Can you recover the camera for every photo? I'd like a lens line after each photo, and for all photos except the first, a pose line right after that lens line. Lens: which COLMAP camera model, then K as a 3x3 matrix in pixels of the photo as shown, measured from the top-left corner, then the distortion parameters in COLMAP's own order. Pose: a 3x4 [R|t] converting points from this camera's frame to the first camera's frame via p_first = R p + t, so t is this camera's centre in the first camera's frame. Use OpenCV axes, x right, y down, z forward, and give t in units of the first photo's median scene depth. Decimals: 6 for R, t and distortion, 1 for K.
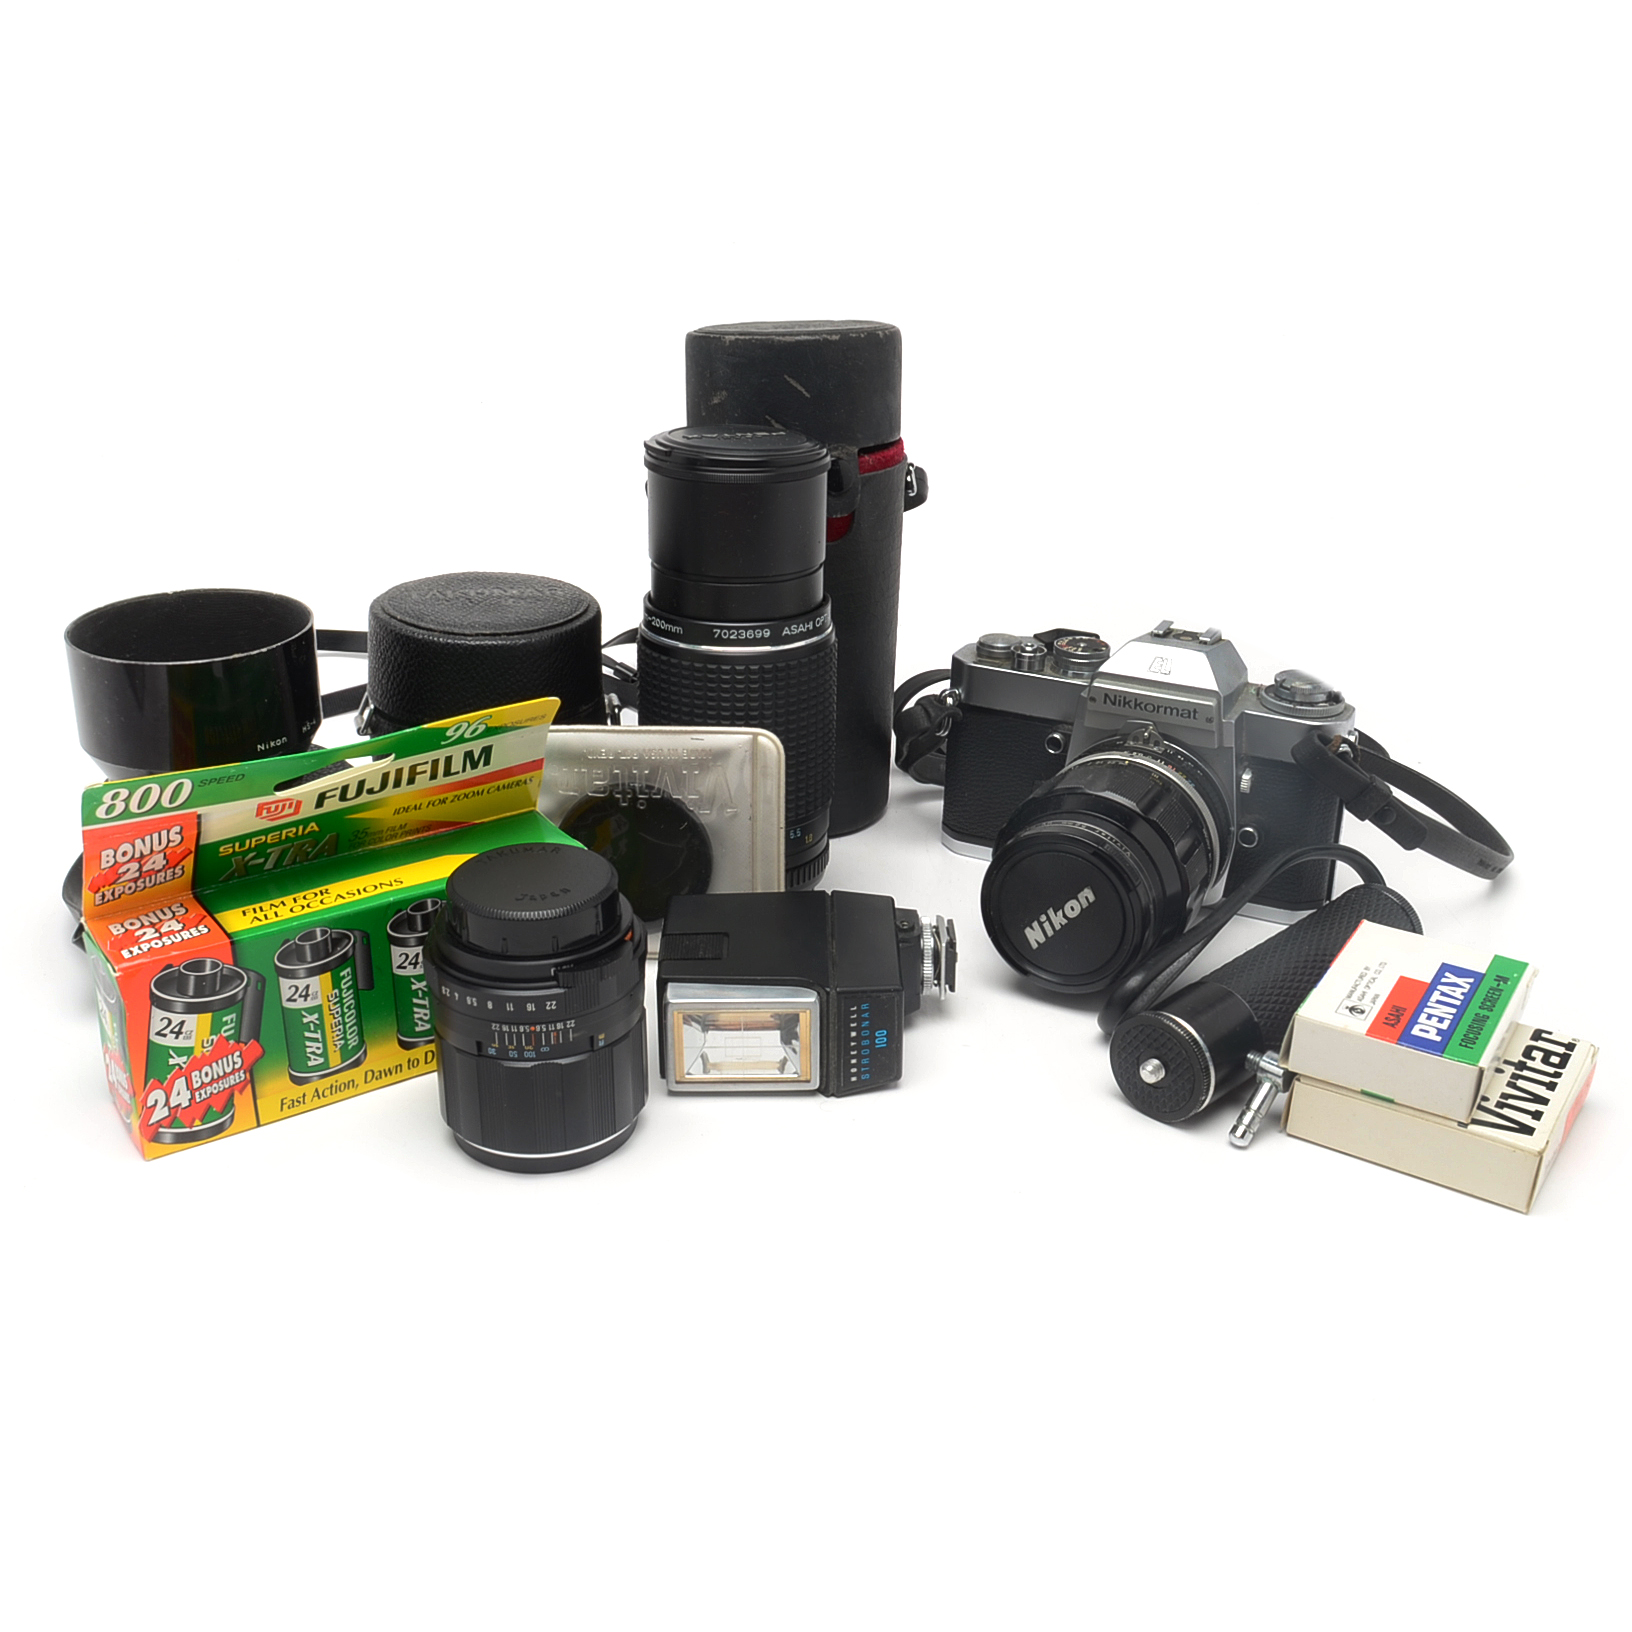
lens RADIAL K [[1929.7, 0, 823.6], [0, 1929.7, 736.4], [0, 0, 1]] dist [-0.010924, 0.000000]
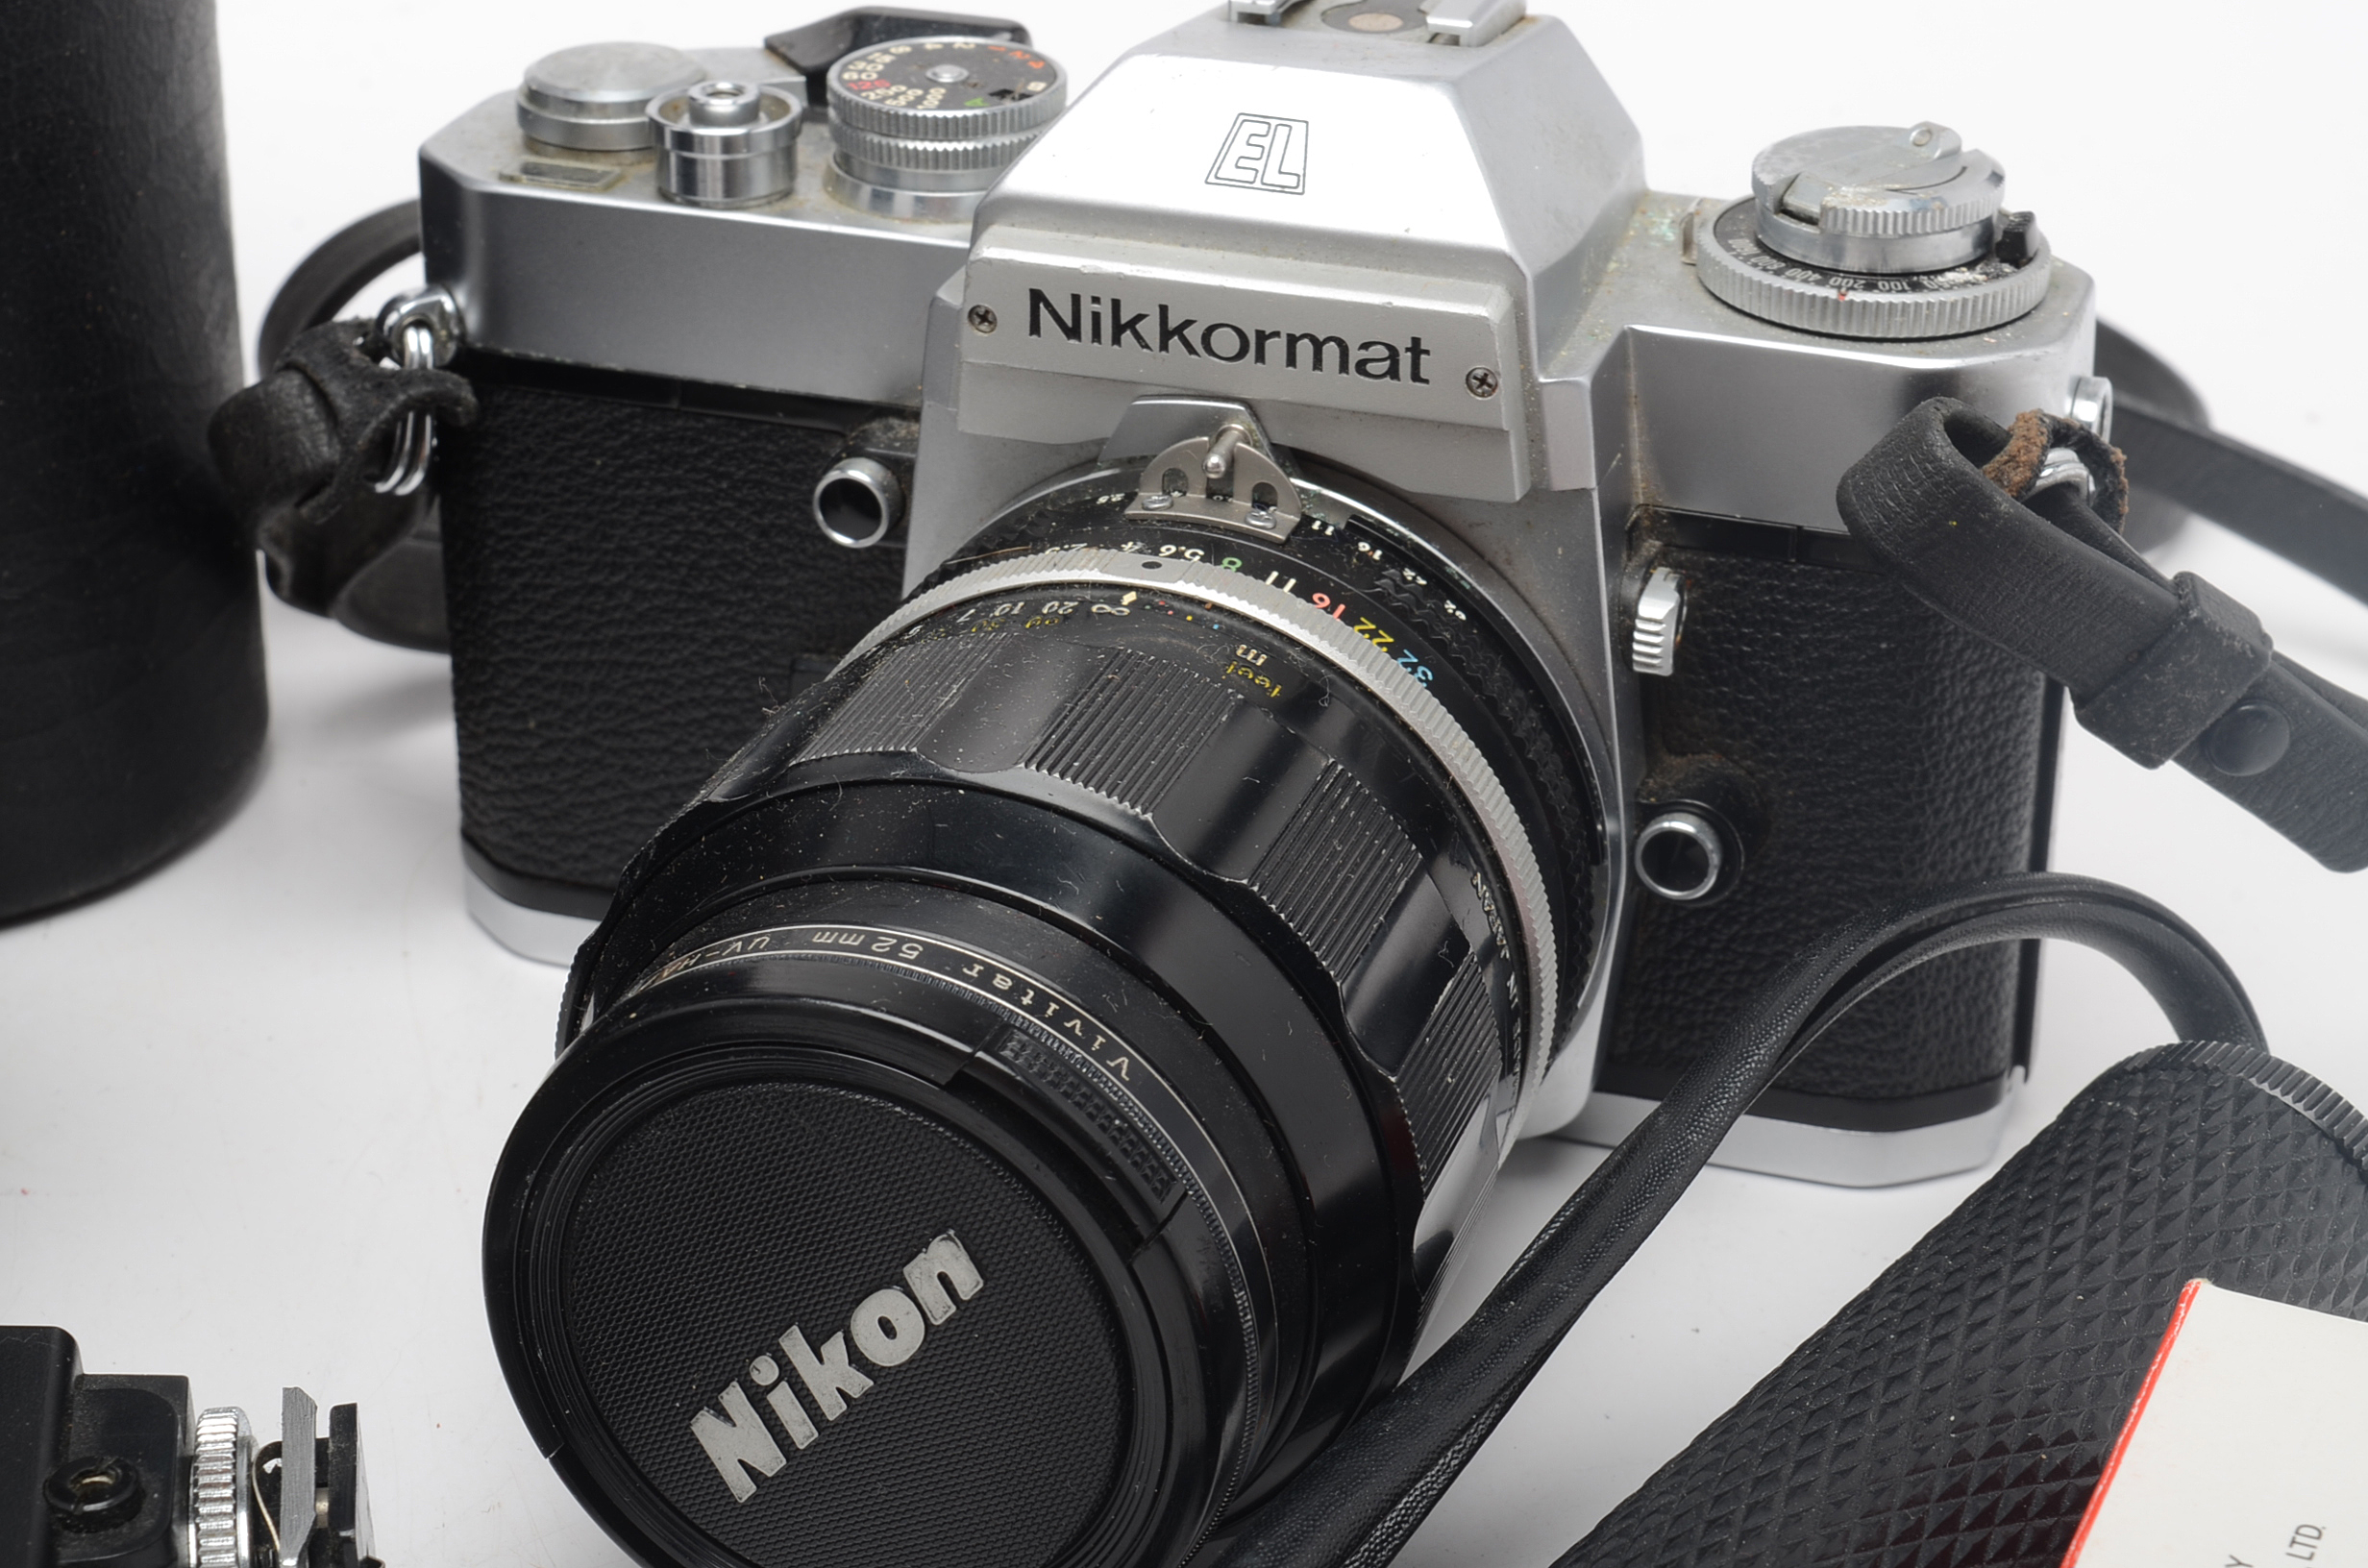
lens RADIAL K [[5024.9, 0, 1183.8], [0, 5024.9, 791.7], [0, 0, 1]] dist [-0.007610, 0.000000]
pose [[0.992038, -0.077285, 0.099439, 0.102368], [0.065977, 0.991473, 0.112374, -0.029898], [-0.107275, -0.104918, 0.988678, 0.409833]]
